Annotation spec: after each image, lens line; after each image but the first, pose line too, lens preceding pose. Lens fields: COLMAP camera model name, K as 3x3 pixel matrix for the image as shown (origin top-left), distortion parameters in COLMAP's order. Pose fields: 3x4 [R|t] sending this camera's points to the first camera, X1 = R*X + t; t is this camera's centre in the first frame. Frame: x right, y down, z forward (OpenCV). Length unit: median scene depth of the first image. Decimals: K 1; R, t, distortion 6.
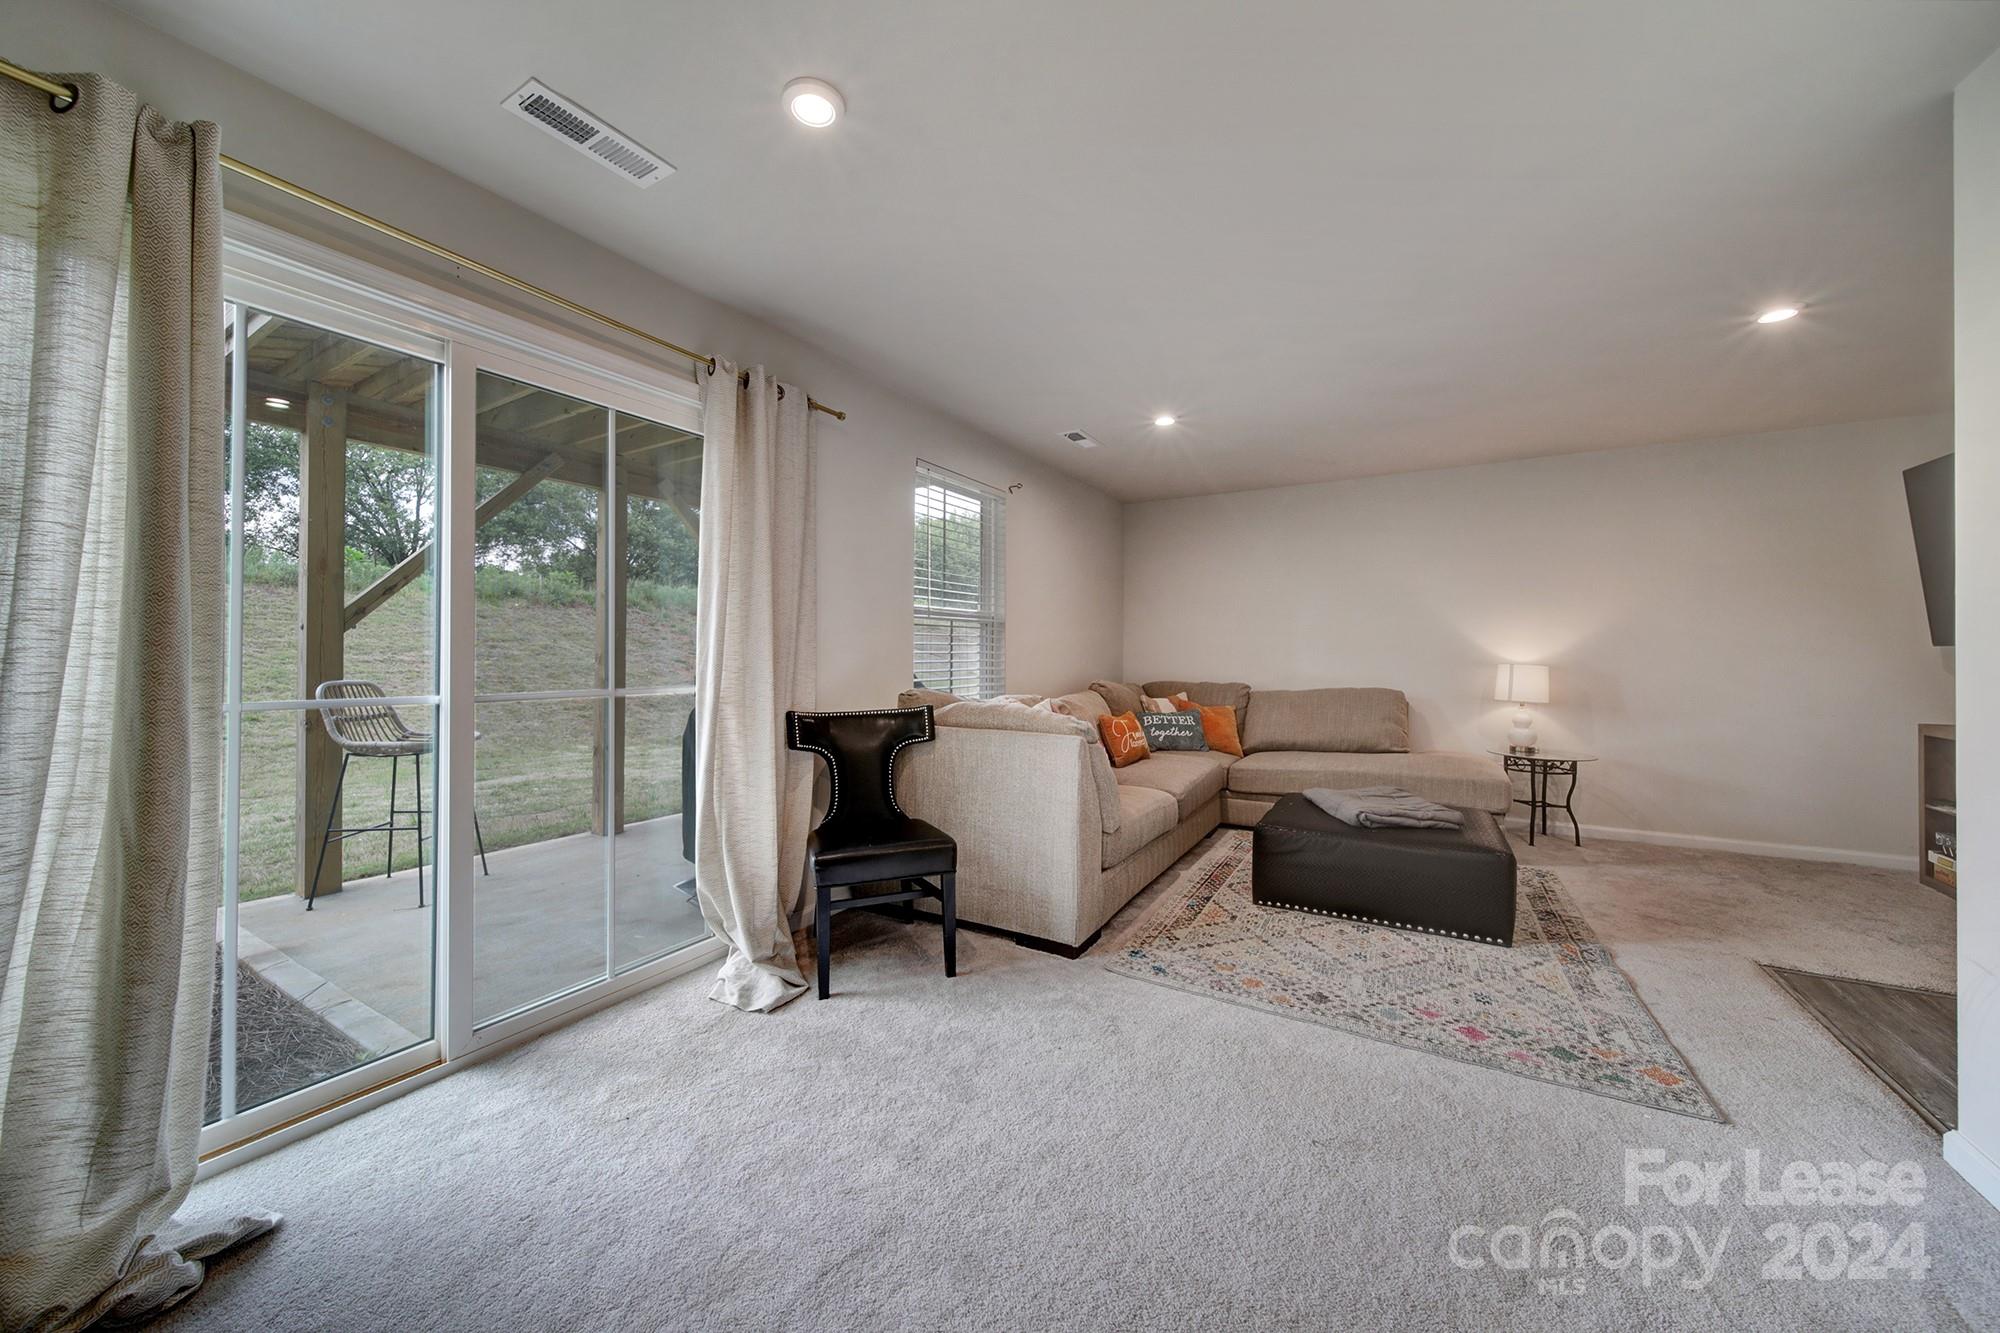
lens RADIAL K [[705.2, 0, 999.4], [0, 705.2, 656.6], [0, 0, 1]] dist [-0.000203, -0.000662]
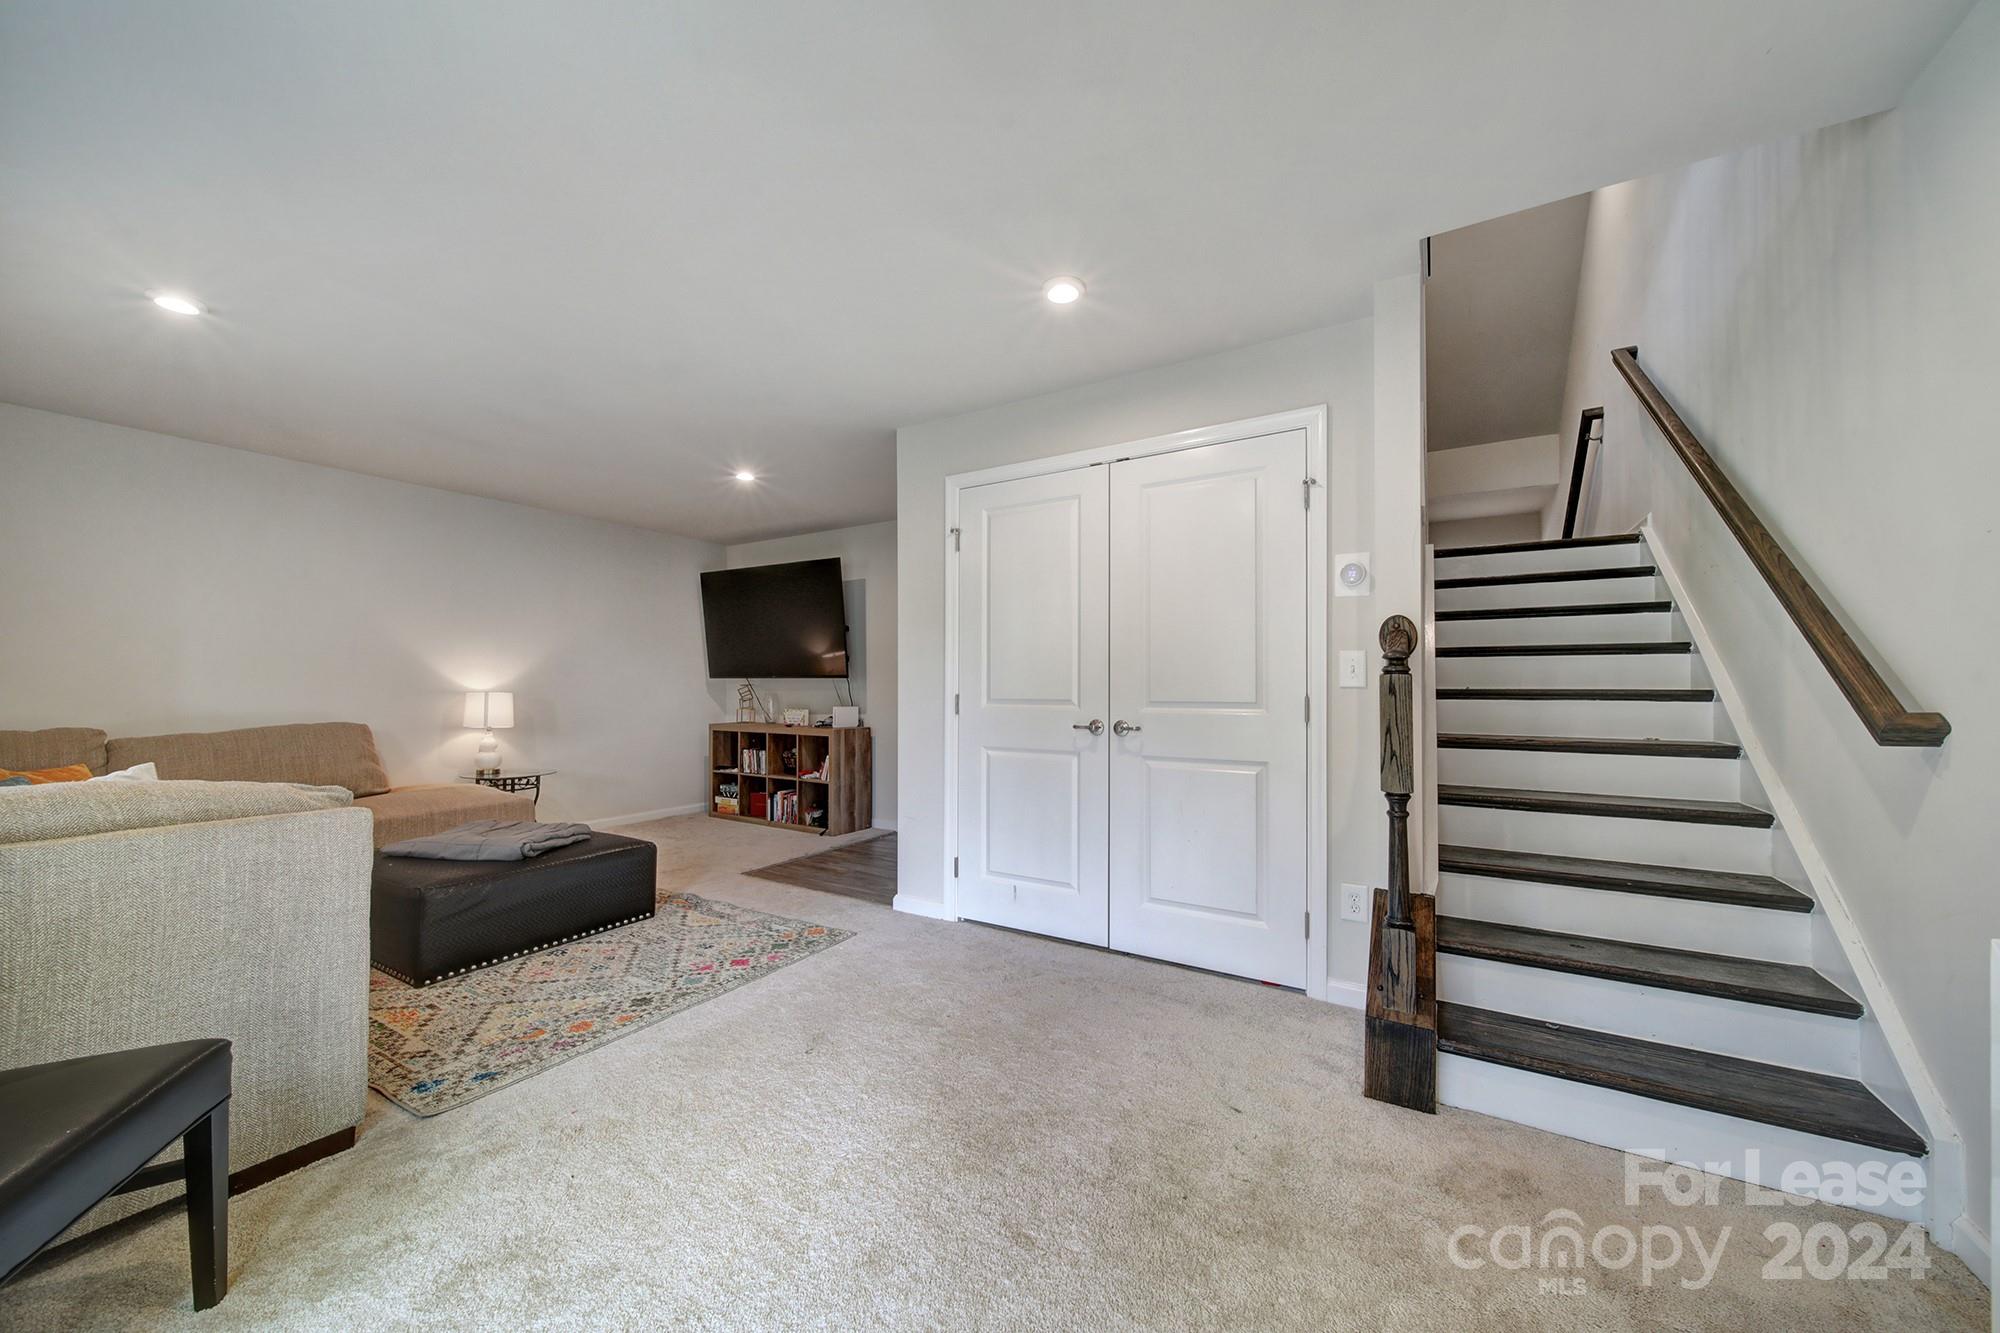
lens RADIAL K [[705.2, 0, 993.0], [0, 705.2, 675.2], [0, 0, 1]] dist [-0.000203, -0.000662]
pose [[0.010956, 0.012724, 0.999859, -0.522679], [-0.000510, 0.999919, -0.012719, -0.001833], [-0.999940, -0.000370, 0.010961, 0.376547]]
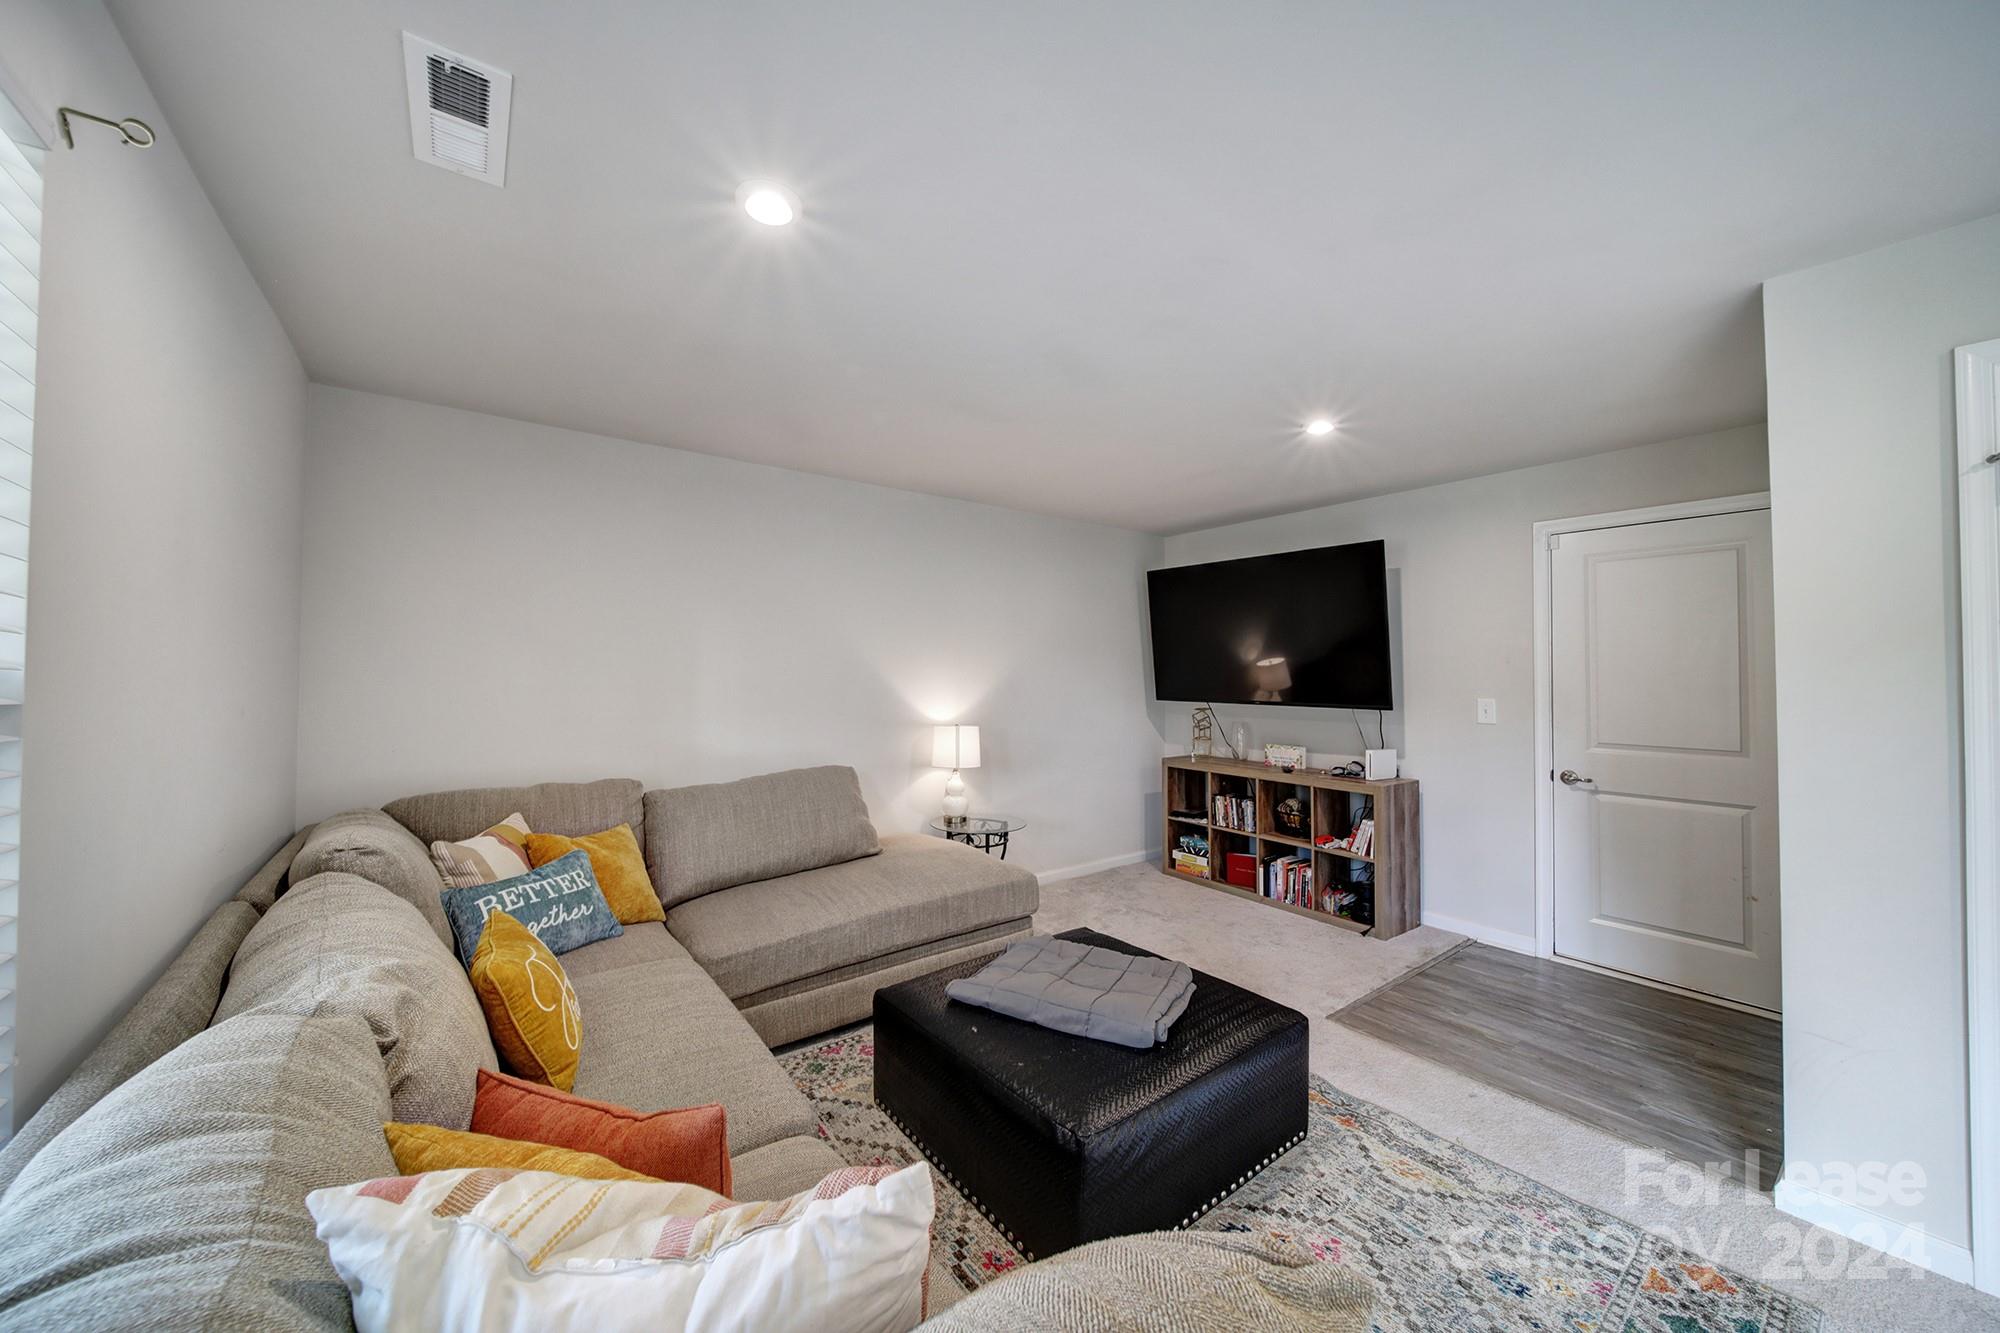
lens RADIAL K [[705.2, 0, 1000.6], [0, 705.2, 662.2], [0, 0, 1]] dist [-0.000203, -0.000662]
pose [[0.375407, 0.013562, 0.926761, -0.125820], [-0.004525, 0.999908, -0.012799, -0.095167], [-0.926849, 0.000611, 0.375434, 1.004820]]
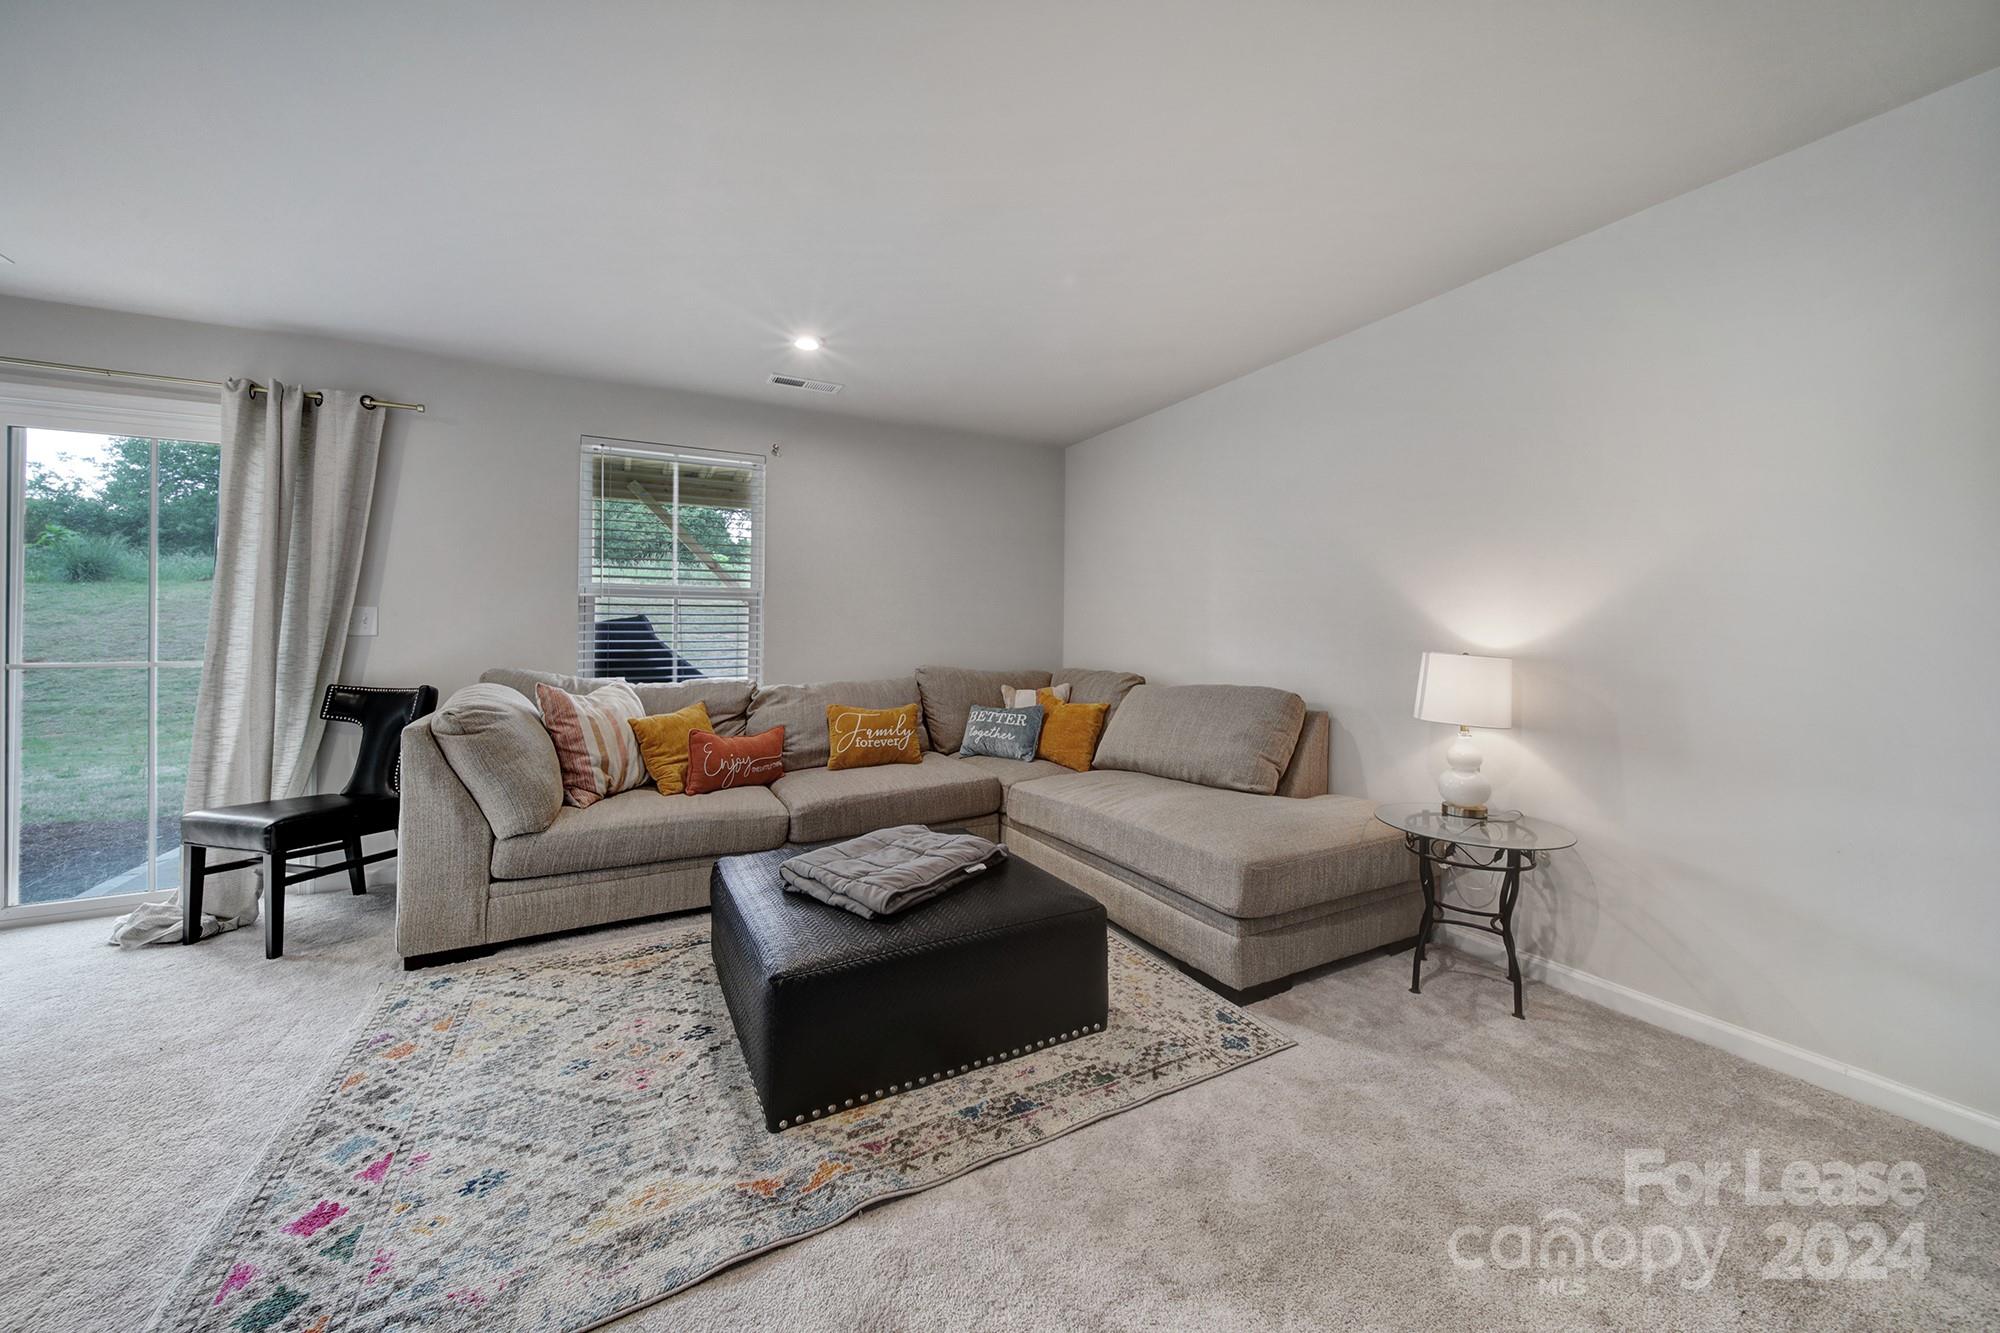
lens RADIAL K [[705.2, 0, 991.2], [0, 705.2, 639.9], [0, 0, 1]] dist [-0.000203, -0.000662]
pose [[0.855594, 0.000045, -0.517648, 1.171918], [0.002855, 0.999984, 0.004806, -0.003217], [0.517640, -0.005590, 0.855580, 0.582674]]
